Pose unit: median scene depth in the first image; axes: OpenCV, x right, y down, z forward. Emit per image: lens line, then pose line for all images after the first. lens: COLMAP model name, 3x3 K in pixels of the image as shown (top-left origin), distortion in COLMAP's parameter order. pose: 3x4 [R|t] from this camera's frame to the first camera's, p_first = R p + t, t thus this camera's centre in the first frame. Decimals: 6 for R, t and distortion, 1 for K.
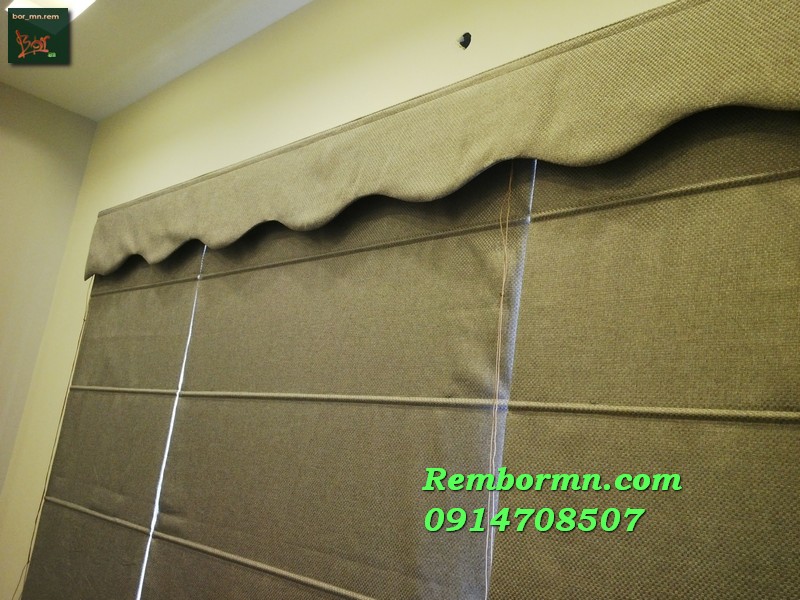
lens RADIAL K [[739.8, 0, 400.0], [0, 739.8, 300.0], [0, 0, 1]] dist [0.033329, -0.003855]
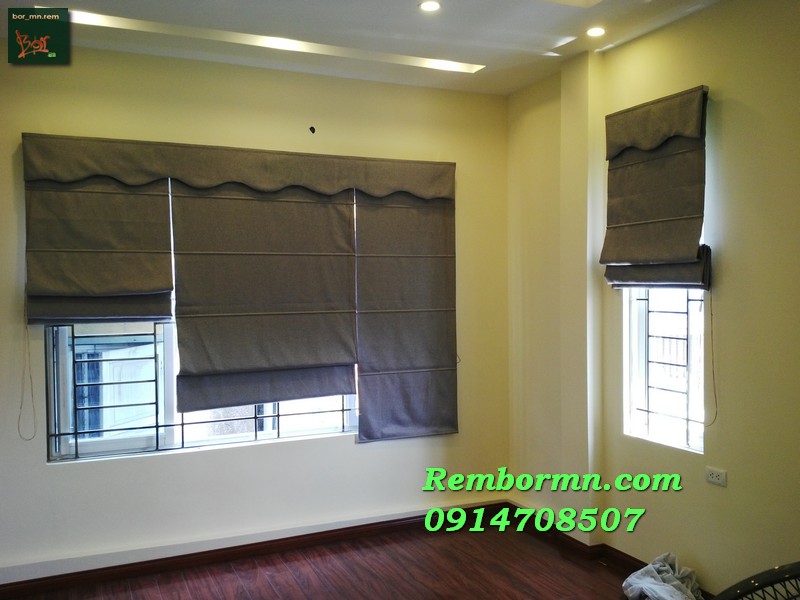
lens RADIAL K [[717.5, 0, 400.0], [0, 717.5, 300.0], [0, 0, 1]] dist [-0.000782, -0.012662]
pose [[0.340416, -0.142118, 0.929473, -2.968867], [-0.152498, 0.967079, 0.203720, -0.389222], [-0.927826, -0.211093, 0.307537, -0.391922]]
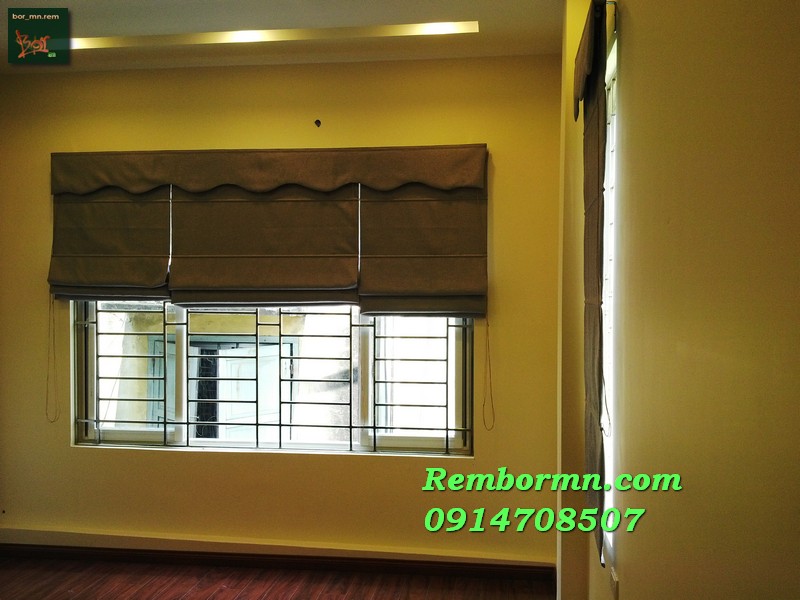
lens RADIAL K [[739.8, 0, 400.0], [0, 739.8, 300.0], [0, 0, 1]] dist [0.033329, -0.003855]
pose [[0.785340, -0.124255, 0.606467, -1.664875], [-0.041264, 0.966964, 0.251550, -0.493848], [-0.617688, -0.222577, 0.754268, -1.640195]]
